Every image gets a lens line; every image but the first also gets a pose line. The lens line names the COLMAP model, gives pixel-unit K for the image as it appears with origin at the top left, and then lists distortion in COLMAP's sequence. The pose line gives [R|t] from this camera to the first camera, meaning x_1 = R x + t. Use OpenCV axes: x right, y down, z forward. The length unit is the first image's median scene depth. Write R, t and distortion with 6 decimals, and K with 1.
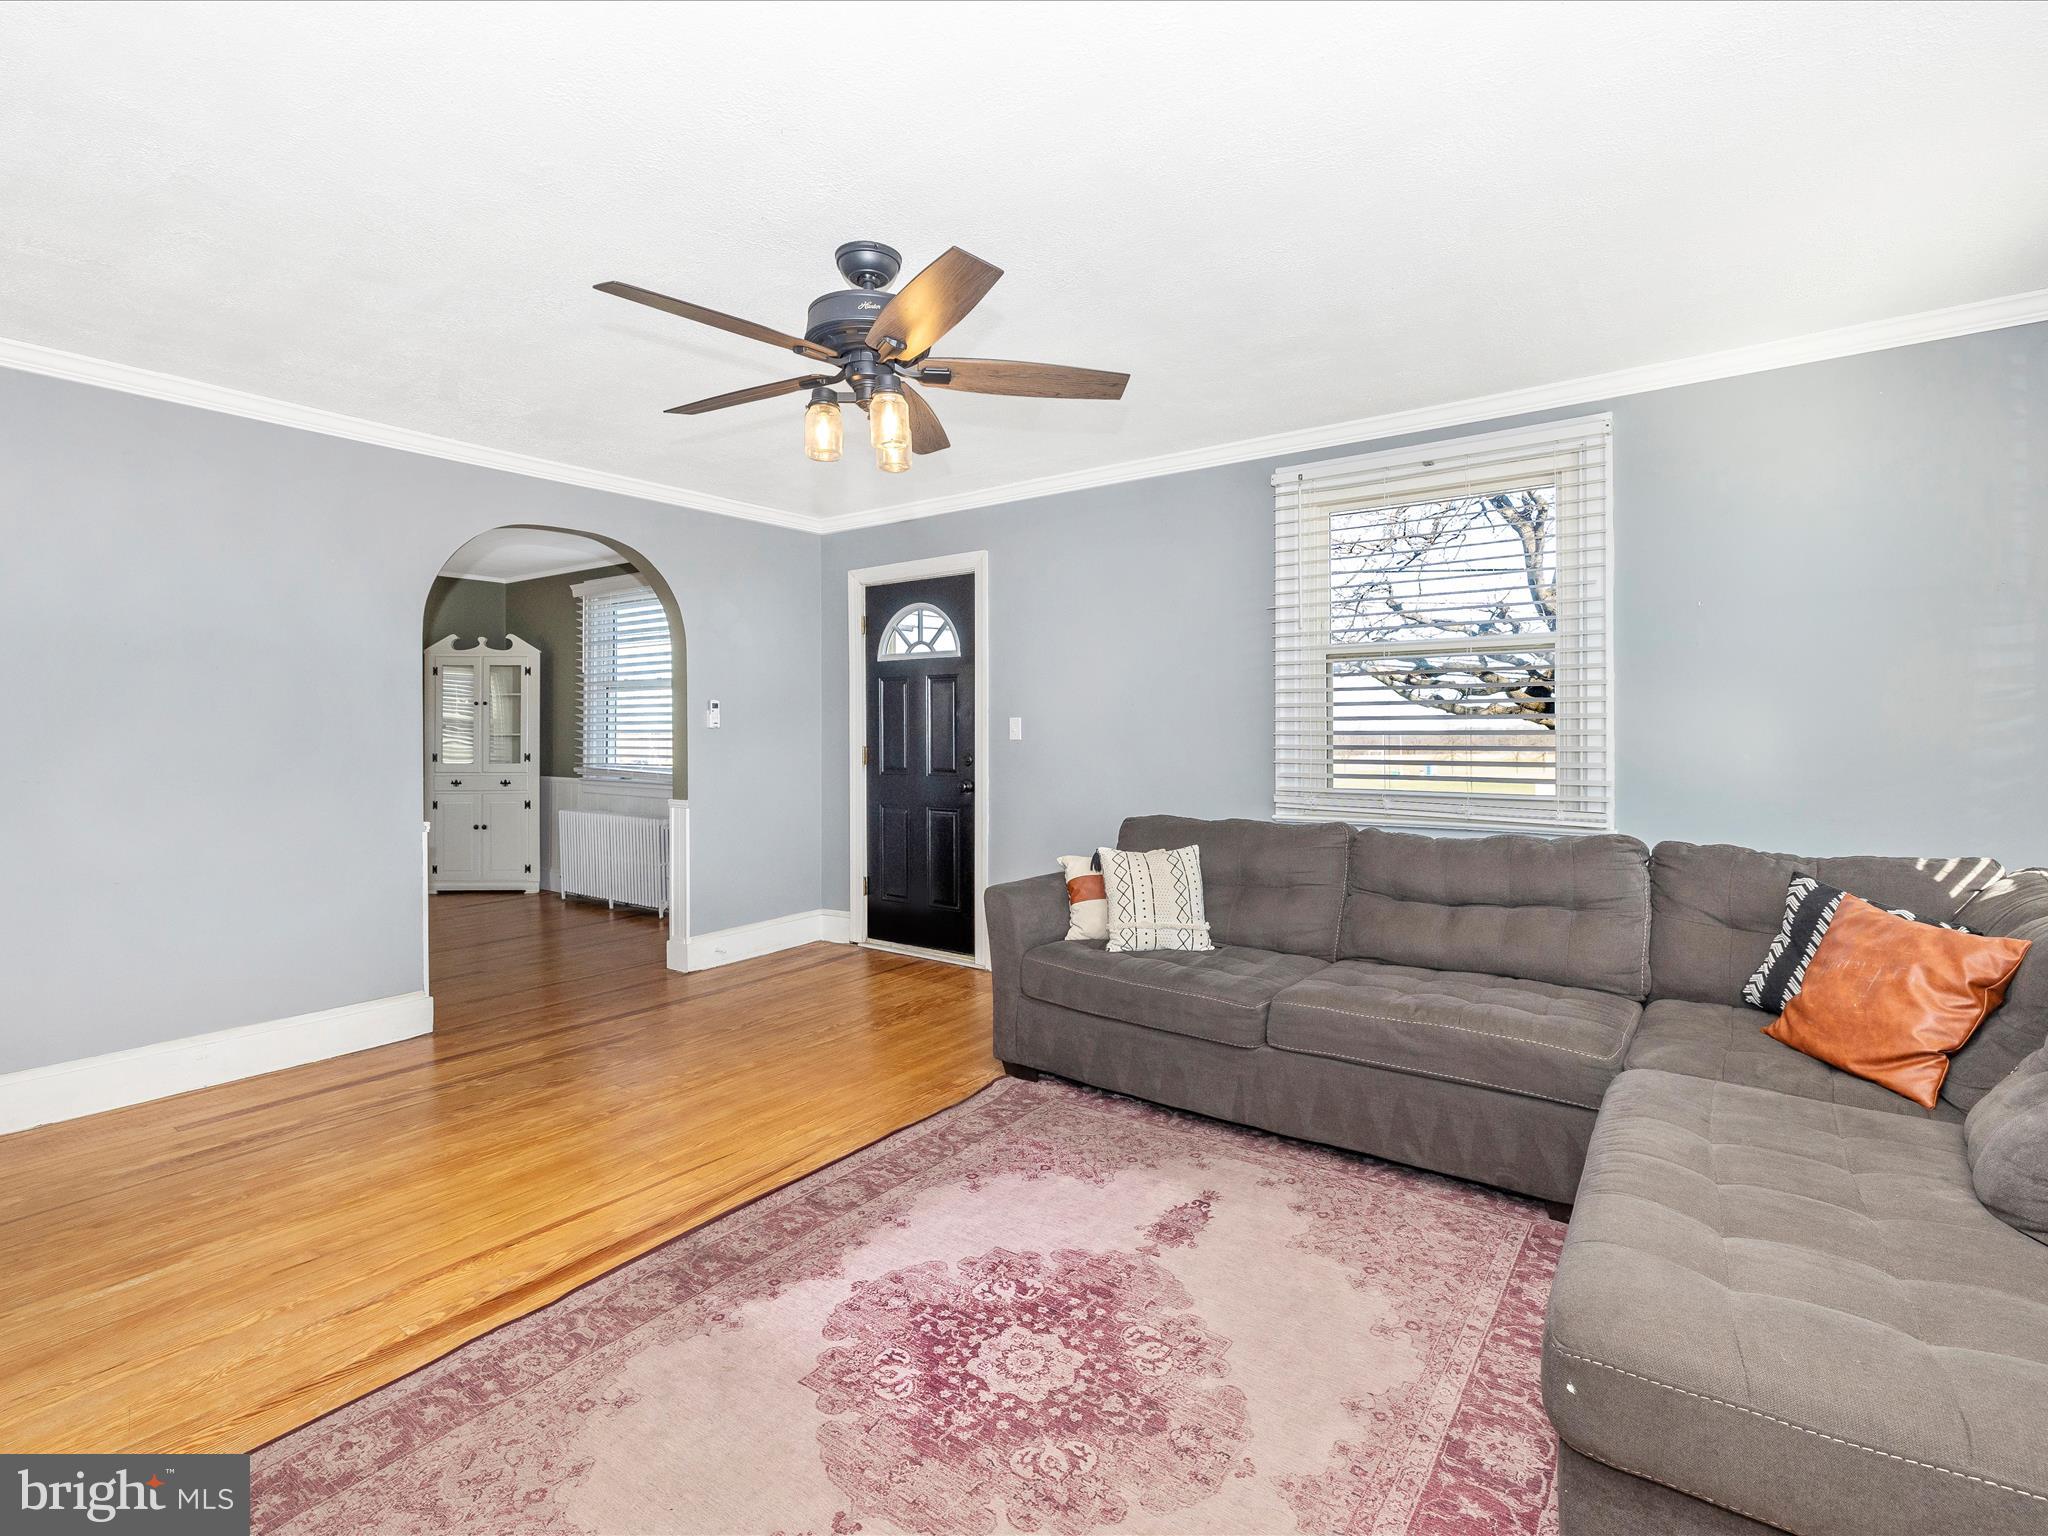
lens RADIAL K [[968.0, 0, 1025.8], [0, 968.0, 746.7], [0, 0, 1]] dist [-0.003552, -0.000201]
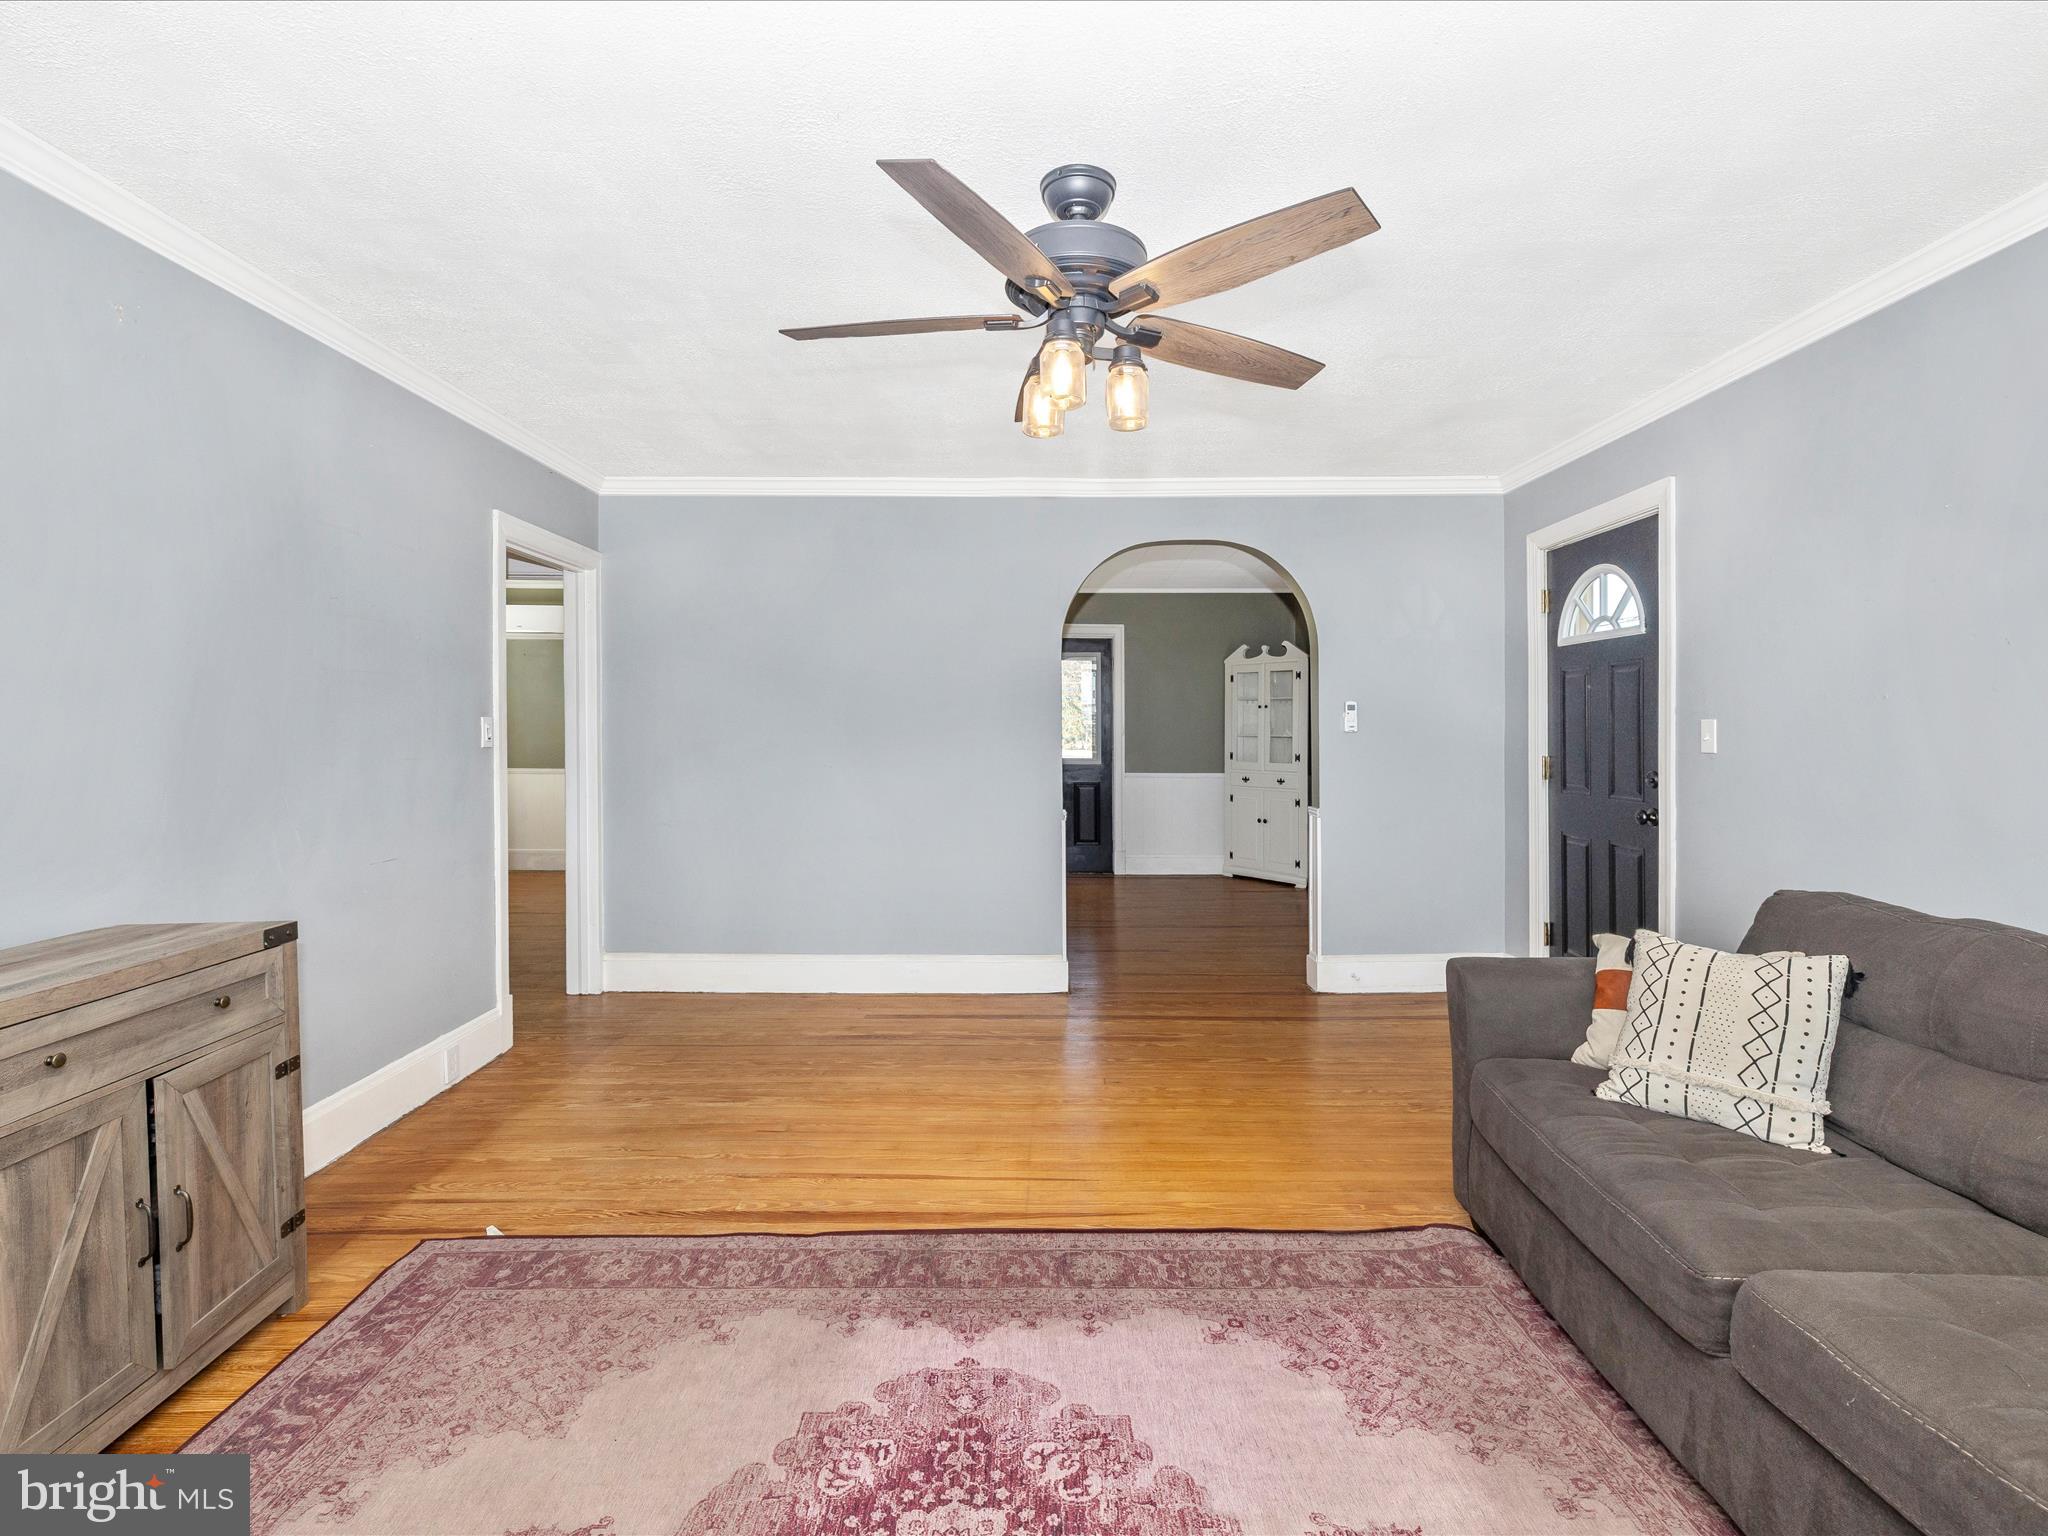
lens RADIAL K [[968.0, 0, 1027.2], [0, 968.0, 729.8], [0, 0, 1]] dist [-0.003552, -0.000201]
pose [[0.579669, -0.000372, -0.814852, 0.457874], [-0.010845, 0.999908, -0.008171, -0.018603], [0.814780, 0.013573, 0.579611, 0.400680]]
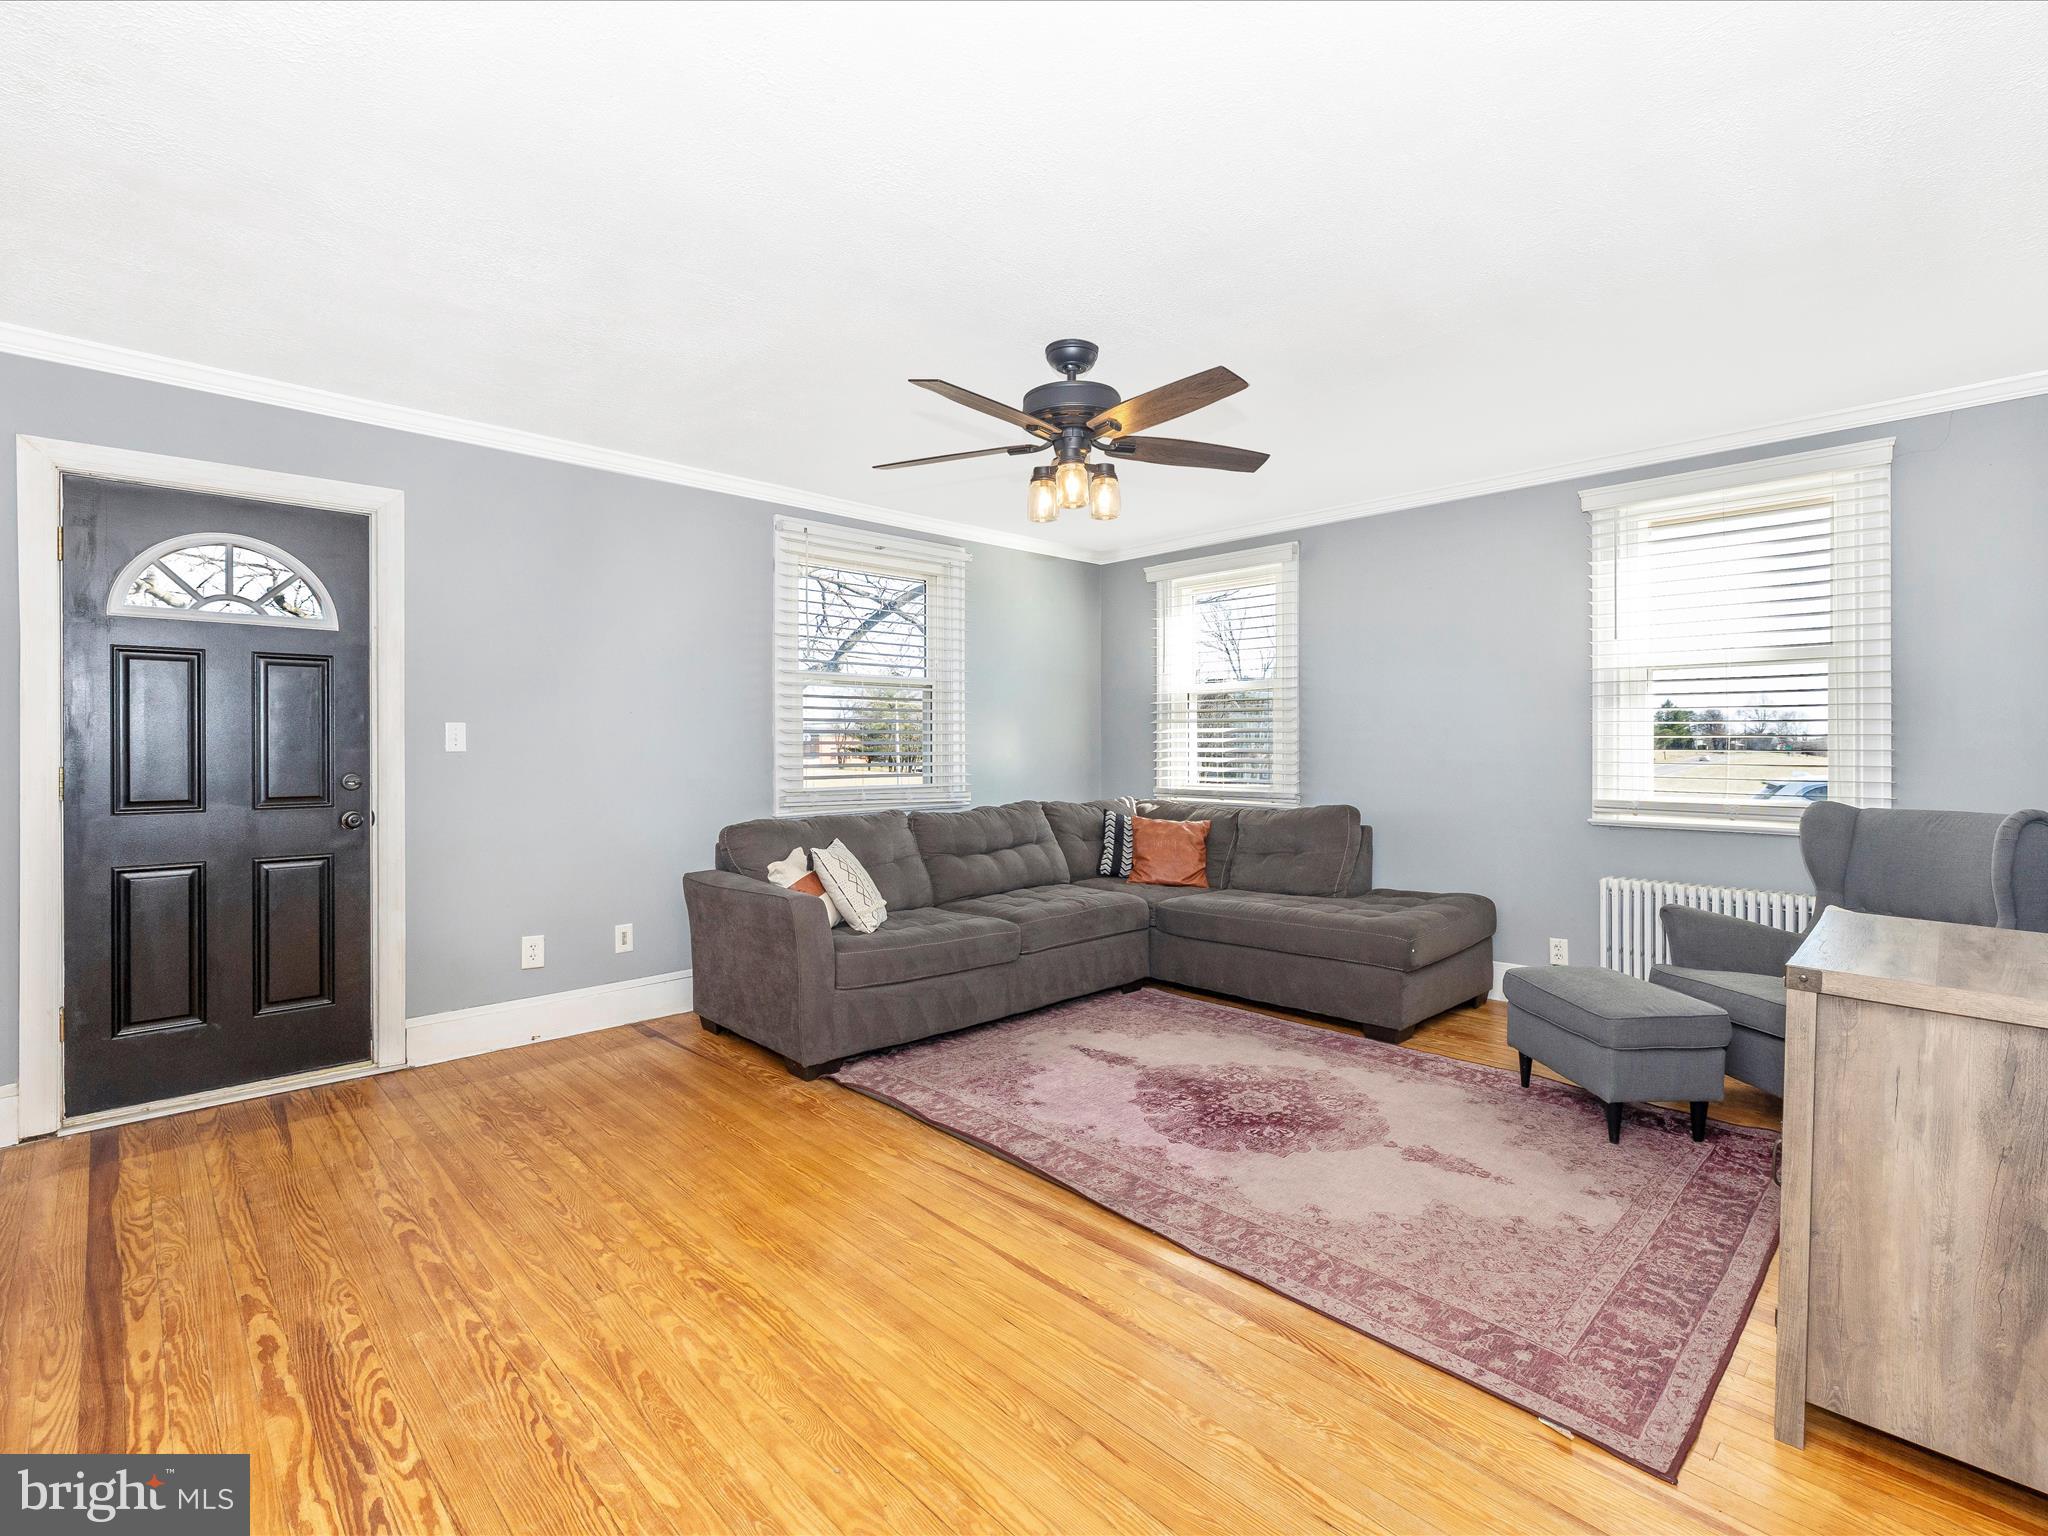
lens RADIAL K [[968.0, 0, 1014.8], [0, 968.0, 749.8], [0, 0, 1]] dist [-0.003552, -0.000201]
pose [[0.180432, -0.006008, 0.983569, -1.217621], [0.014643, 0.999887, 0.003421, -0.008214], [-0.983479, 0.013786, 0.180499, 0.749465]]
